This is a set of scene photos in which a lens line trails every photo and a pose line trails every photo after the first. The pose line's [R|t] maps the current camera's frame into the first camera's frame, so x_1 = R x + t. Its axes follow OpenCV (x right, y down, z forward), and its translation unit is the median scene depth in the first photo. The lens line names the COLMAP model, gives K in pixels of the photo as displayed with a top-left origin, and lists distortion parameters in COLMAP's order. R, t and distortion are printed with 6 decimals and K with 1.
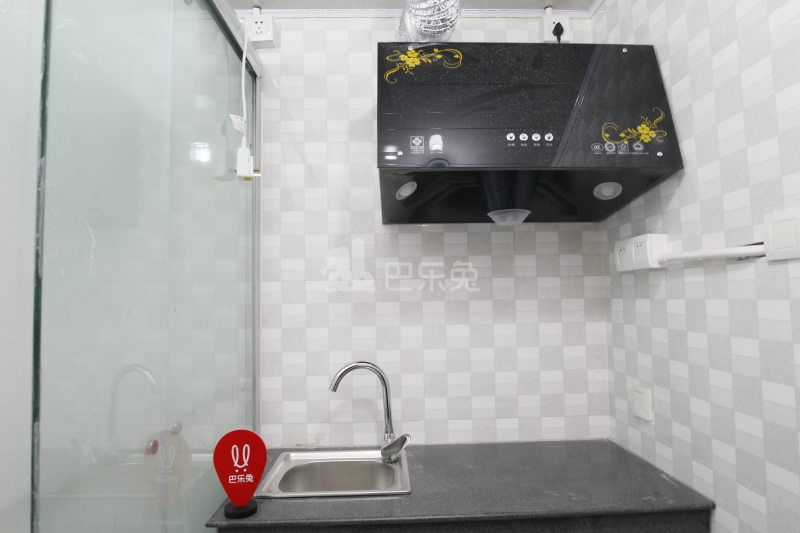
lens RADIAL K [[475.2, 0, 402.2], [0, 475.2, 267.4], [0, 0, 1]] dist [-0.033318, 0.002980]
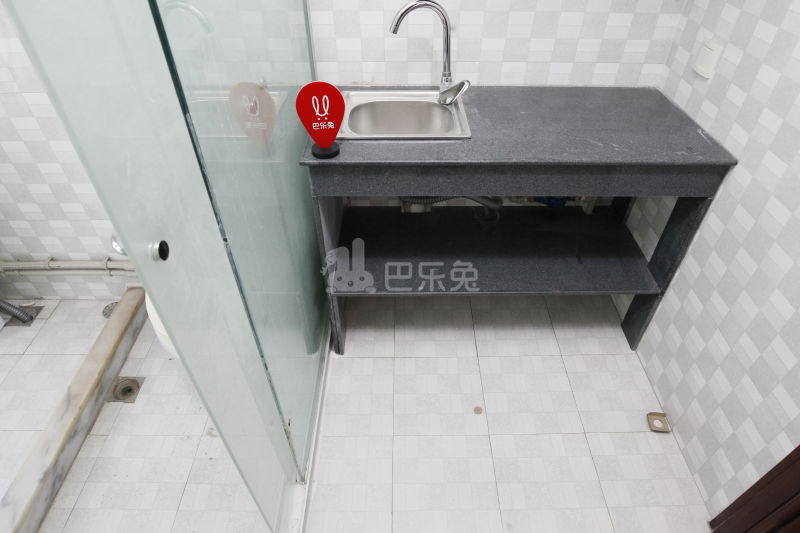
lens RADIAL K [[475.2, 0, 405.8], [0, 475.2, 266.5], [0, 0, 1]] dist [-0.033318, 0.002980]
pose [[0.999621, 0.027331, 0.003345, -0.125547], [-0.021588, 0.702480, 0.711376, -0.098110], [0.017093, -0.711178, 0.702804, -0.010393]]
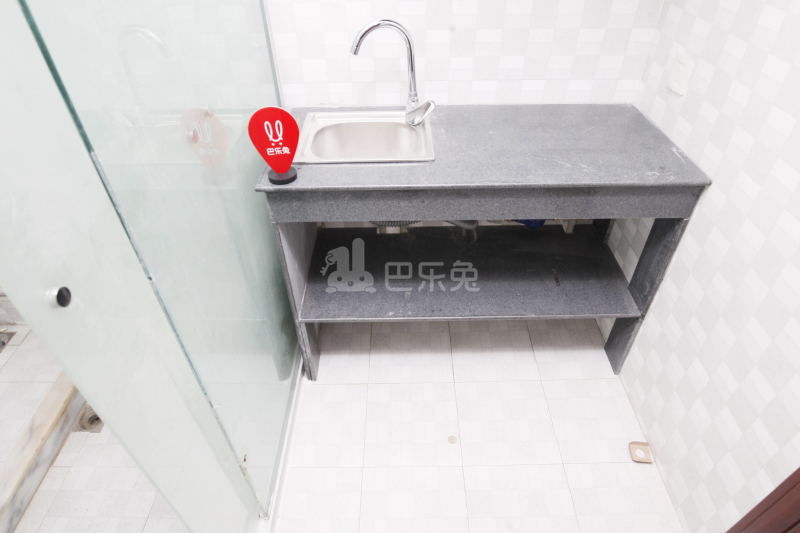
lens RADIAL K [[475.2, 0, 402.0], [0, 475.2, 267.9], [0, 0, 1]] dist [-0.033318, 0.002980]
pose [[0.999759, 0.018001, -0.012603, -0.036936], [-0.004159, 0.718175, 0.695850, -0.096530], [0.021578, -0.695629, 0.718077, 0.040717]]
